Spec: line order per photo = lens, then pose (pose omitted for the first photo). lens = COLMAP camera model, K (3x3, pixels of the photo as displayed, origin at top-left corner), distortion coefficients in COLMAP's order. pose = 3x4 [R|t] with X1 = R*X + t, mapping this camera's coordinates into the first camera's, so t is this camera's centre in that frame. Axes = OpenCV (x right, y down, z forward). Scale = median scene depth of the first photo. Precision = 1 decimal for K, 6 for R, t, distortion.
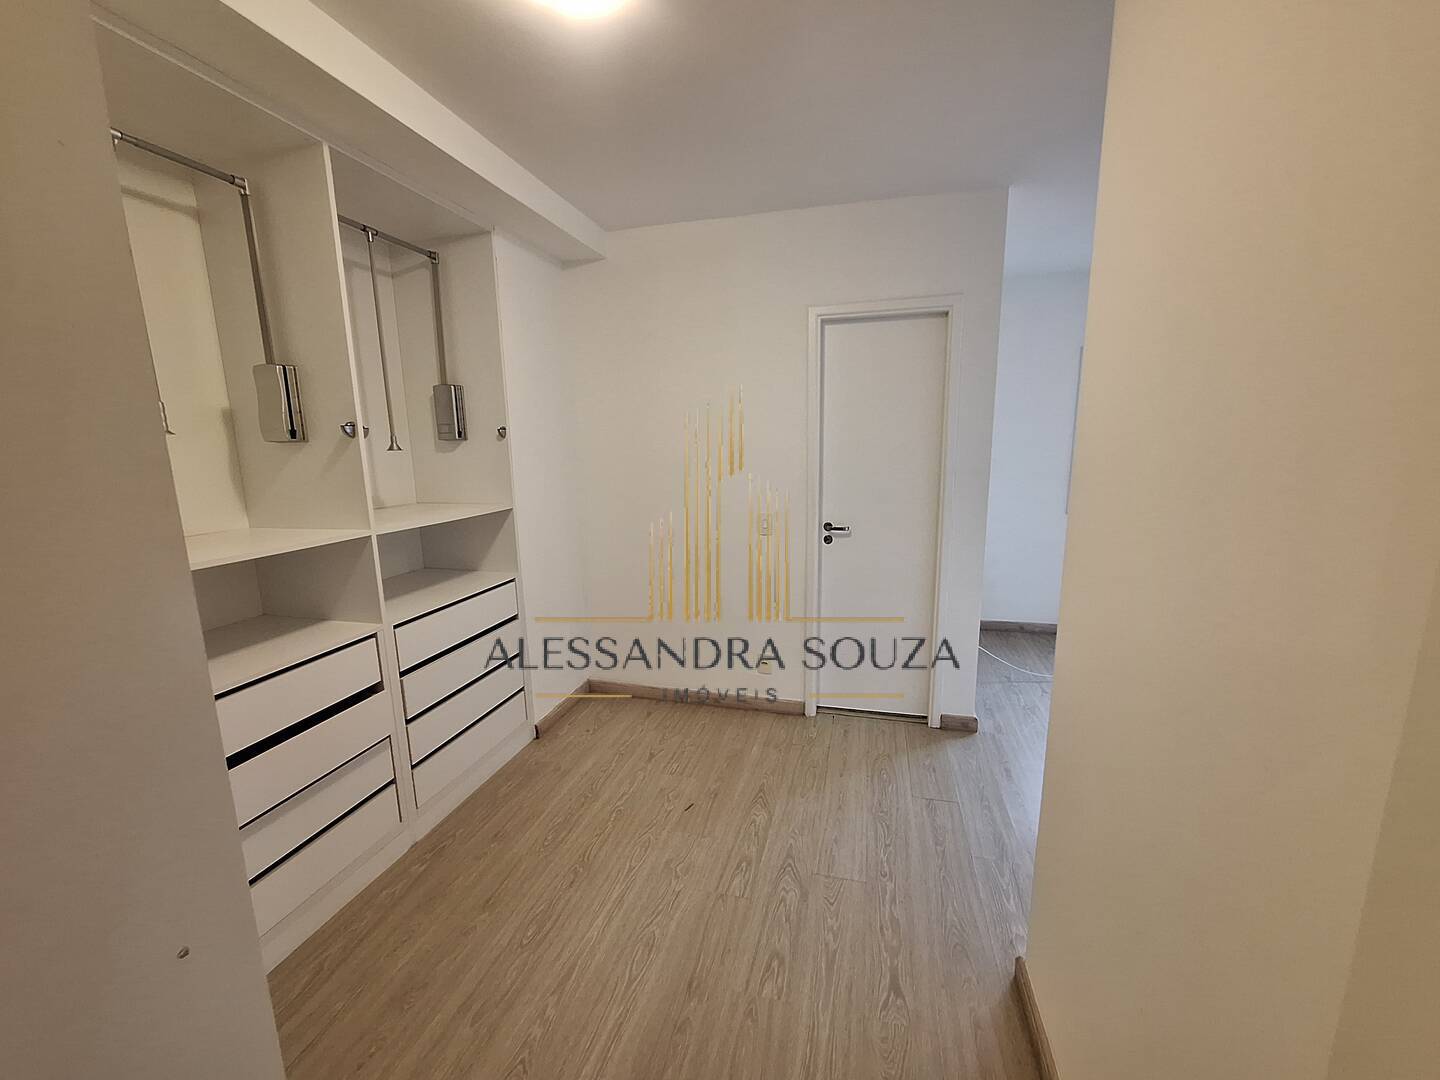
lens RADIAL K [[565.8, 0, 725.8], [0, 565.8, 545.3], [0, 0, 1]] dist [-0.015160, 0.005745]
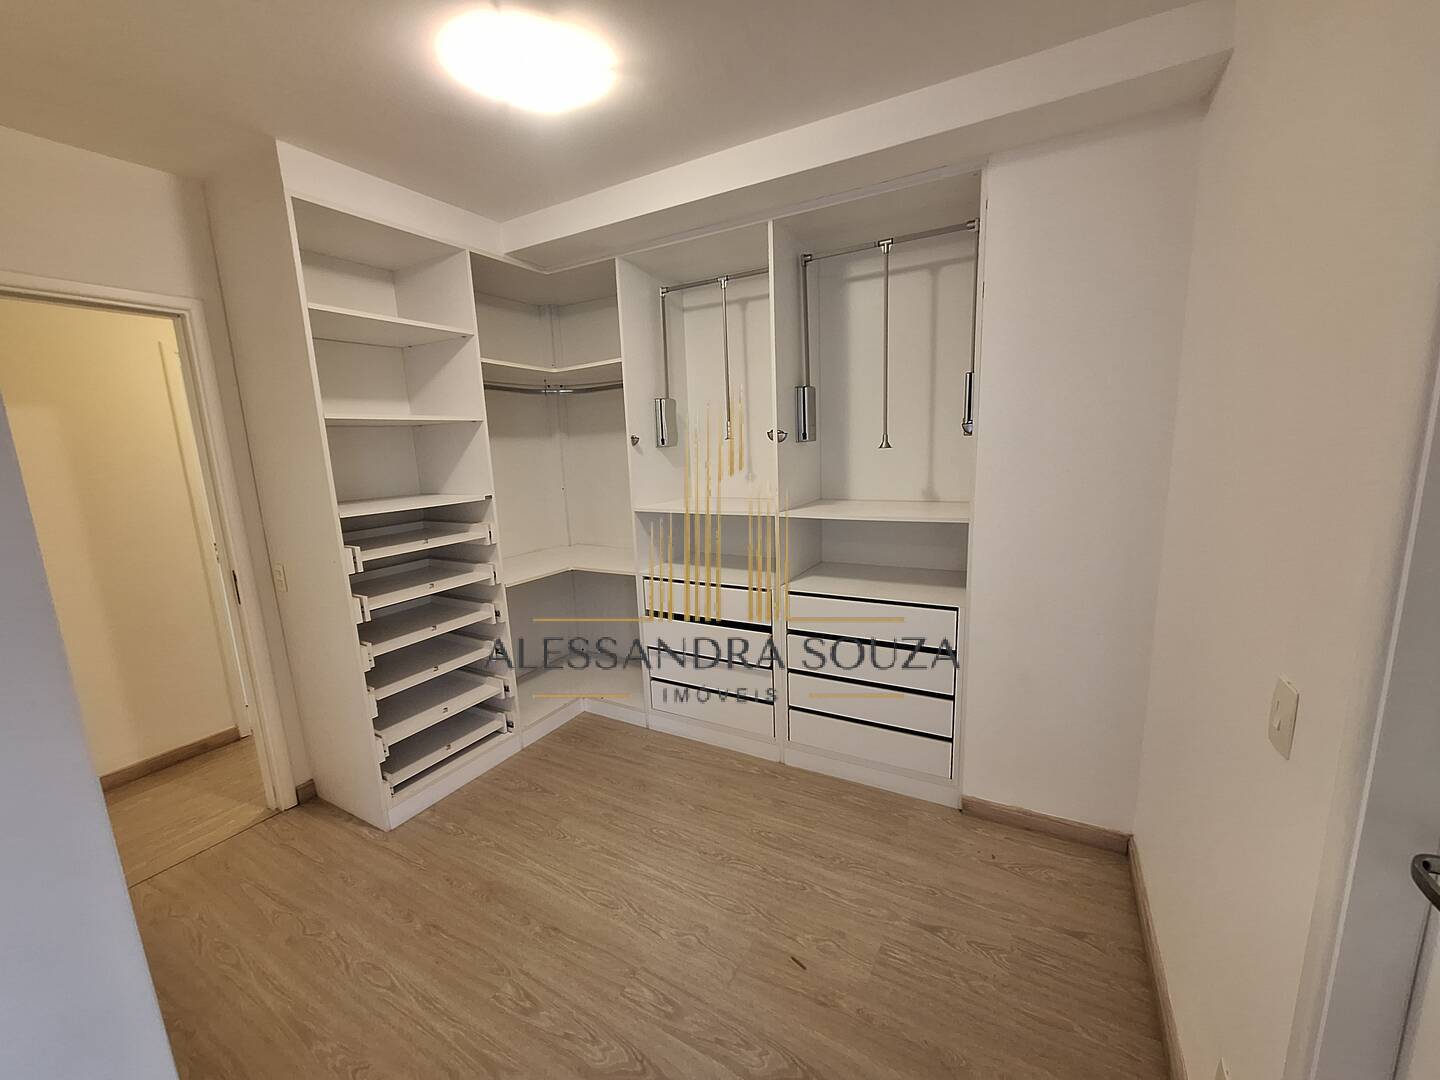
lens RADIAL K [[567.0, 0, 721.2], [0, 567.0, 547.9], [0, 0, 1]] dist [-0.007020, 0.000491]
pose [[-0.254383, 0.205052, -0.945115, 0.659731], [-0.137317, 0.959704, 0.245177, -0.251599], [0.957305, 0.192150, -0.215975, 1.201140]]
